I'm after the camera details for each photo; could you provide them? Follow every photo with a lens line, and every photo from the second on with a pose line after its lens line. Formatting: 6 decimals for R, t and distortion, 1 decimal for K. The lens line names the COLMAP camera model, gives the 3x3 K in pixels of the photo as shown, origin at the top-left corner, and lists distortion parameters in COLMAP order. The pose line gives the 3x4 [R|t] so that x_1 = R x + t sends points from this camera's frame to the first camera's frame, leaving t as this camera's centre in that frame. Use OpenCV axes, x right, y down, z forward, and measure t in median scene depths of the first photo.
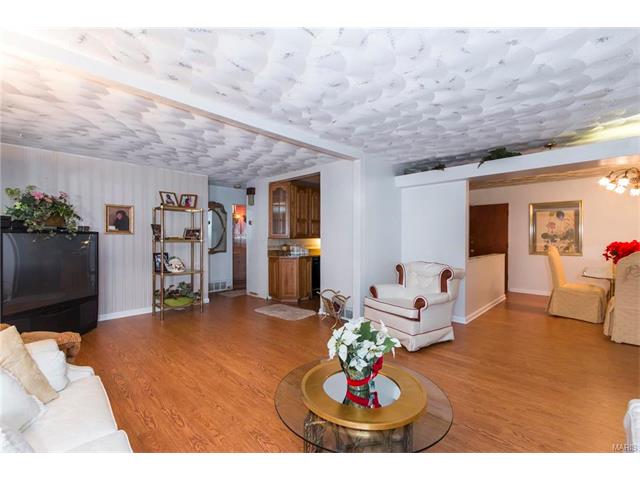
lens RADIAL K [[288.8, 0, 317.0], [0, 288.8, 239.6], [0, 0, 1]] dist [-0.000193, -0.000915]
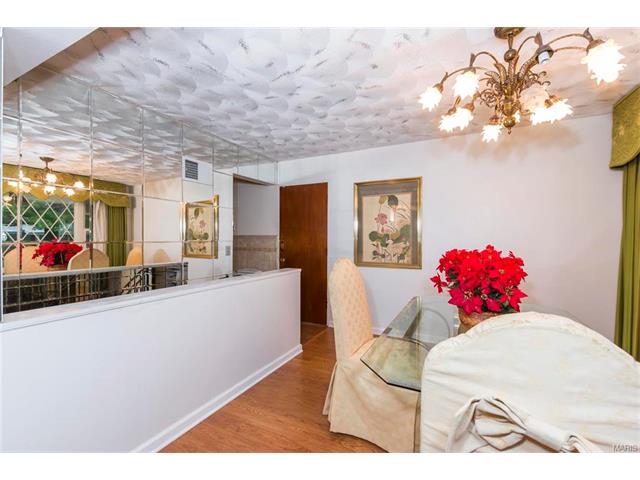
lens RADIAL K [[288.8, 0, 315.2], [0, 288.8, 241.9], [0, 0, 1]] dist [-0.000193, -0.000915]
pose [[0.957685, -0.000075, 0.287820, 0.513415], [-0.001394, 0.999987, 0.004899, -0.003407], [-0.287817, -0.005093, 0.957672, 0.467481]]
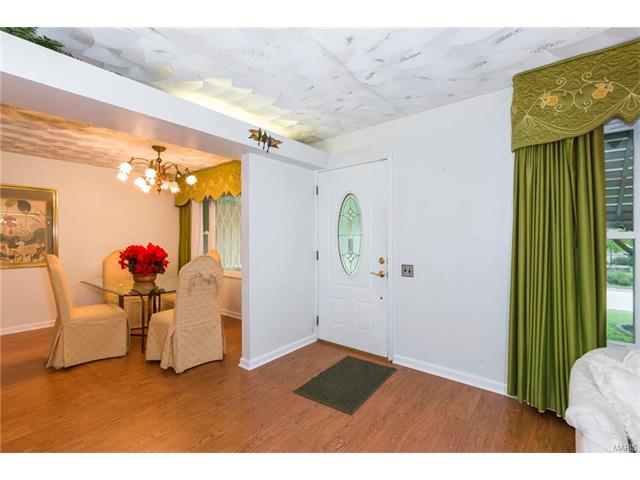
lens RADIAL K [[288.8, 0, 317.2], [0, 288.8, 241.5], [0, 0, 1]] dist [-0.000193, -0.000915]
pose [[-0.090358, -0.005387, 0.995895, 0.126178], [0.010588, 0.999924, 0.006369, -0.002108], [-0.995853, 0.011120, -0.090294, 0.395540]]
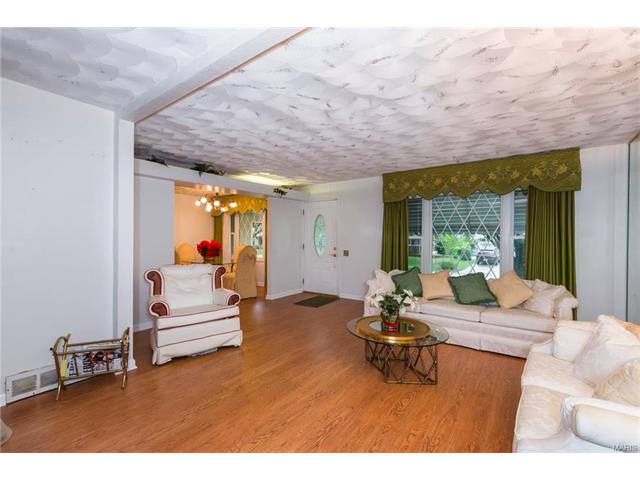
lens RADIAL K [[288.8, 0, 317.1], [0, 288.8, 238.8], [0, 0, 1]] dist [-0.000193, -0.000915]
pose [[-0.141371, -0.000236, 0.989957, -0.392213], [0.004237, 0.999991, 0.000843, -0.001165], [-0.989948, 0.004314, -0.141369, 0.447126]]
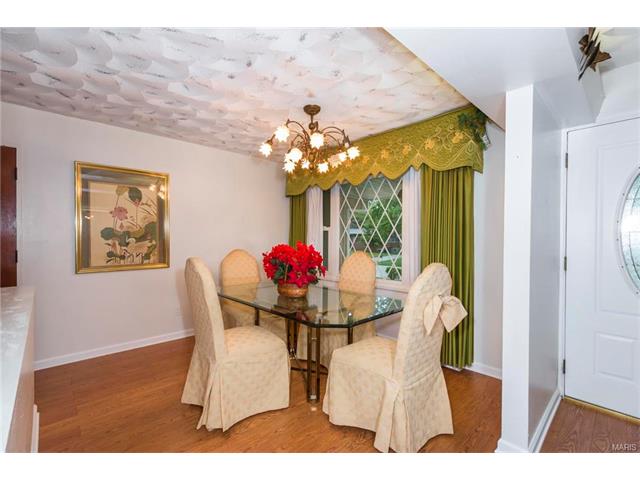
lens RADIAL K [[288.8, 0, 316.7], [0, 288.8, 242.9], [0, 0, 1]] dist [-0.000193, -0.000915]
pose [[0.046452, -0.017155, 0.998773, 0.323448], [0.002130, 0.999852, 0.017074, -0.004538], [-0.998918, 0.001334, 0.046481, 0.641657]]
